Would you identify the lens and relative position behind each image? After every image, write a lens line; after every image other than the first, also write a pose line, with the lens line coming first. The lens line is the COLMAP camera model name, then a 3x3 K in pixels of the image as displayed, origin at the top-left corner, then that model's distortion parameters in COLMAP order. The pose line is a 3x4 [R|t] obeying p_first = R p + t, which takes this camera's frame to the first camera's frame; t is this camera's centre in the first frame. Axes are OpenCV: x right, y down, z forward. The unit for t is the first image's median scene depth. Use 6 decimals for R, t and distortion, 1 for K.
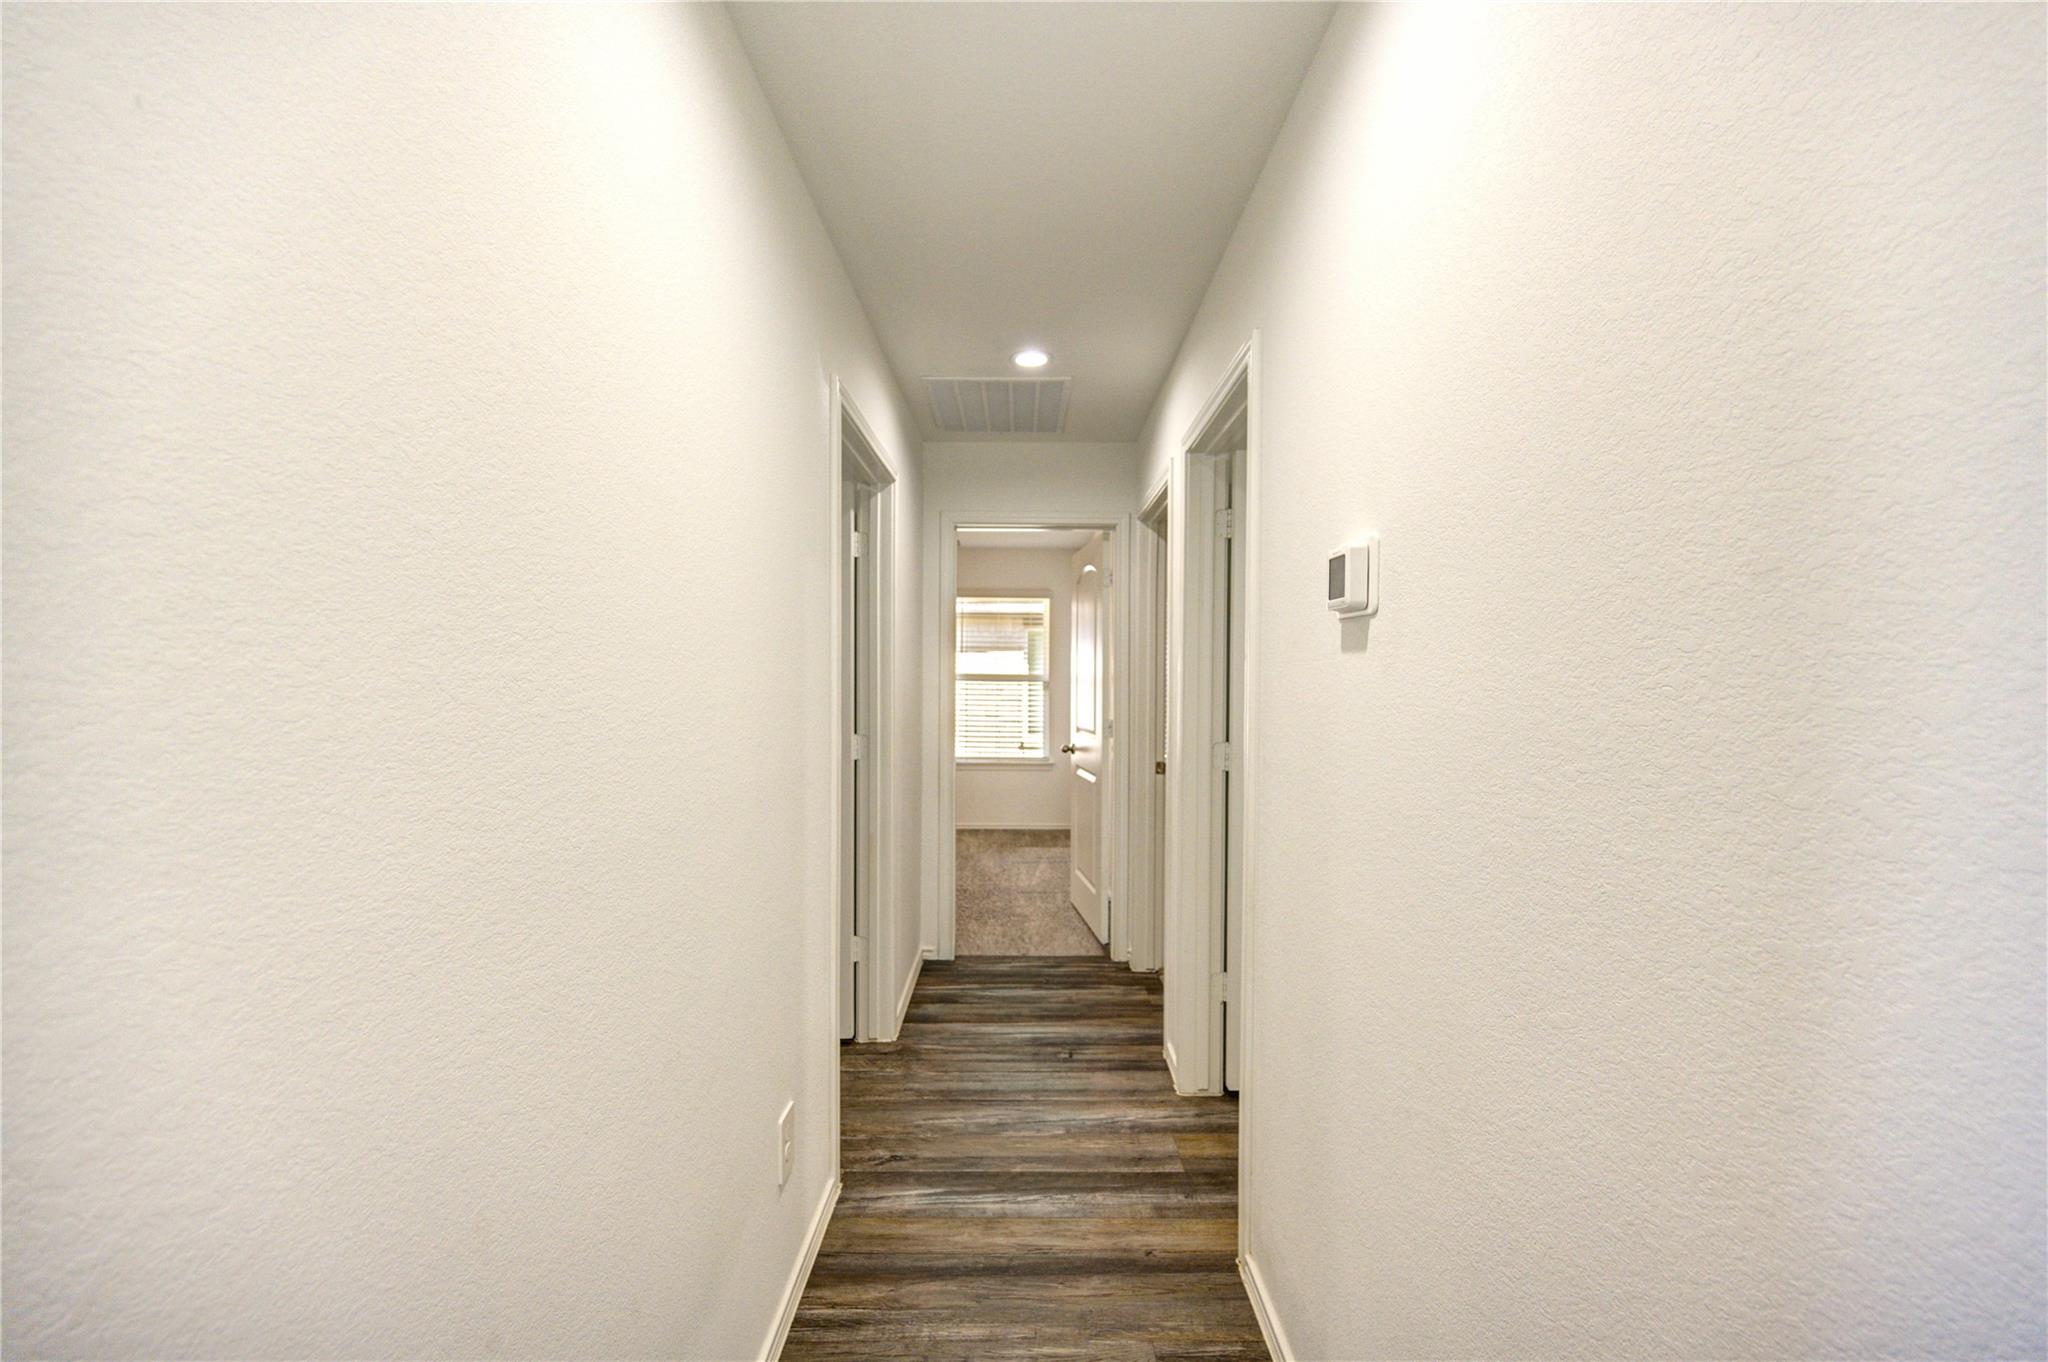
lens RADIAL K [[795.7, 0, 1031.8], [0, 795.7, 686.7], [0, 0, 1]] dist [0.002278, -0.000575]
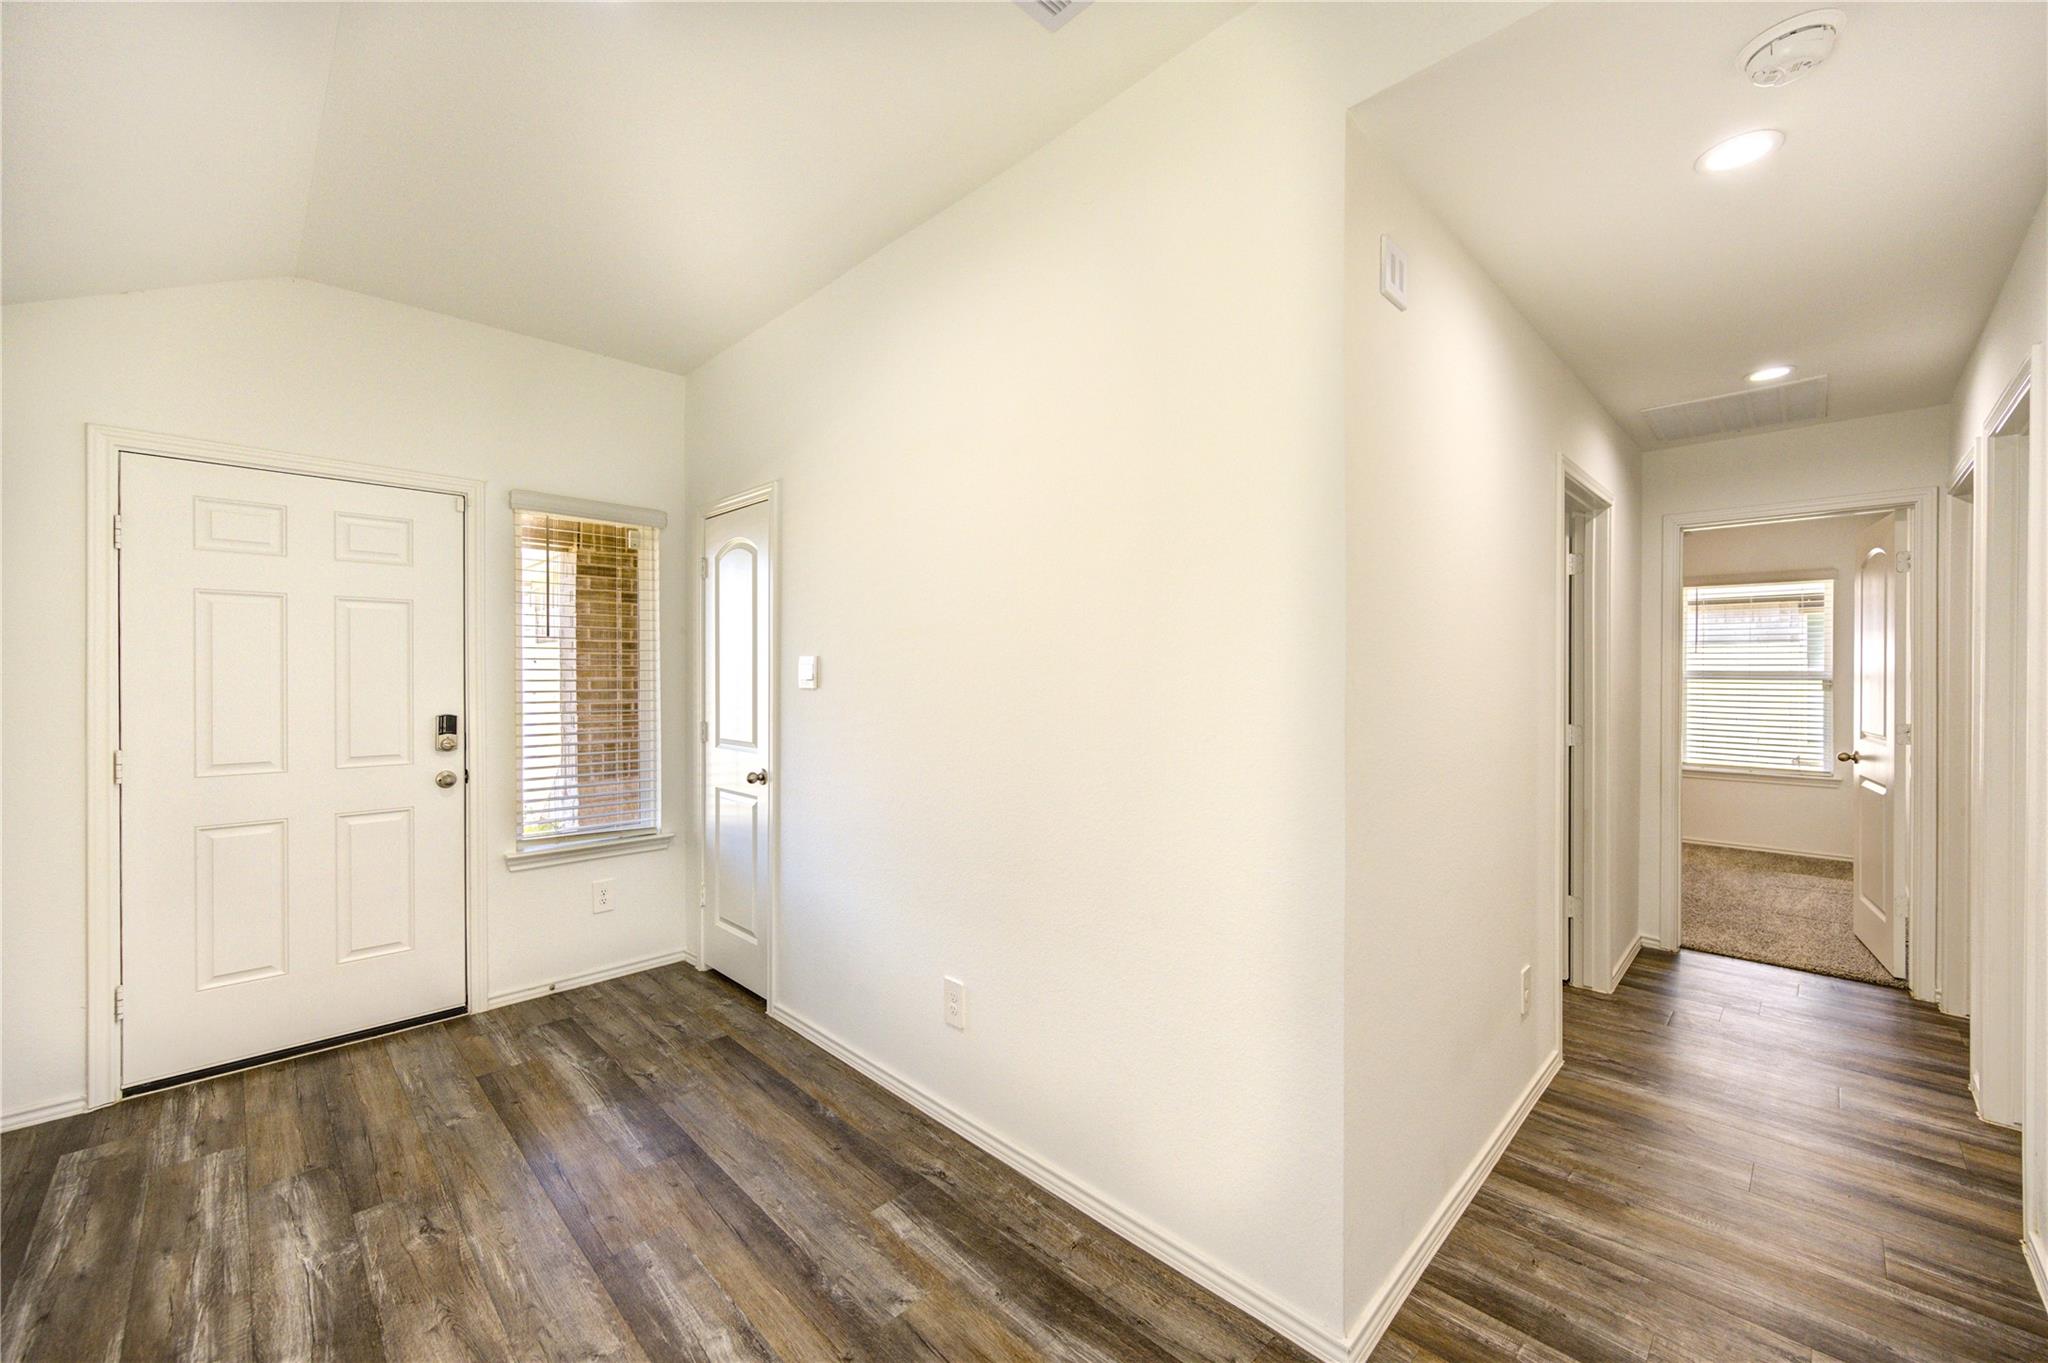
lens RADIAL K [[853.5, 0, 1024.0], [0, 853.5, 681.5], [0, 0, 1]] dist [0.001161, 0.008207]
pose [[0.721613, 0.000798, -0.692296, 0.066164], [-0.003908, 0.999988, -0.002921, 0.002046], [0.692286, 0.004814, 0.721607, -0.437138]]
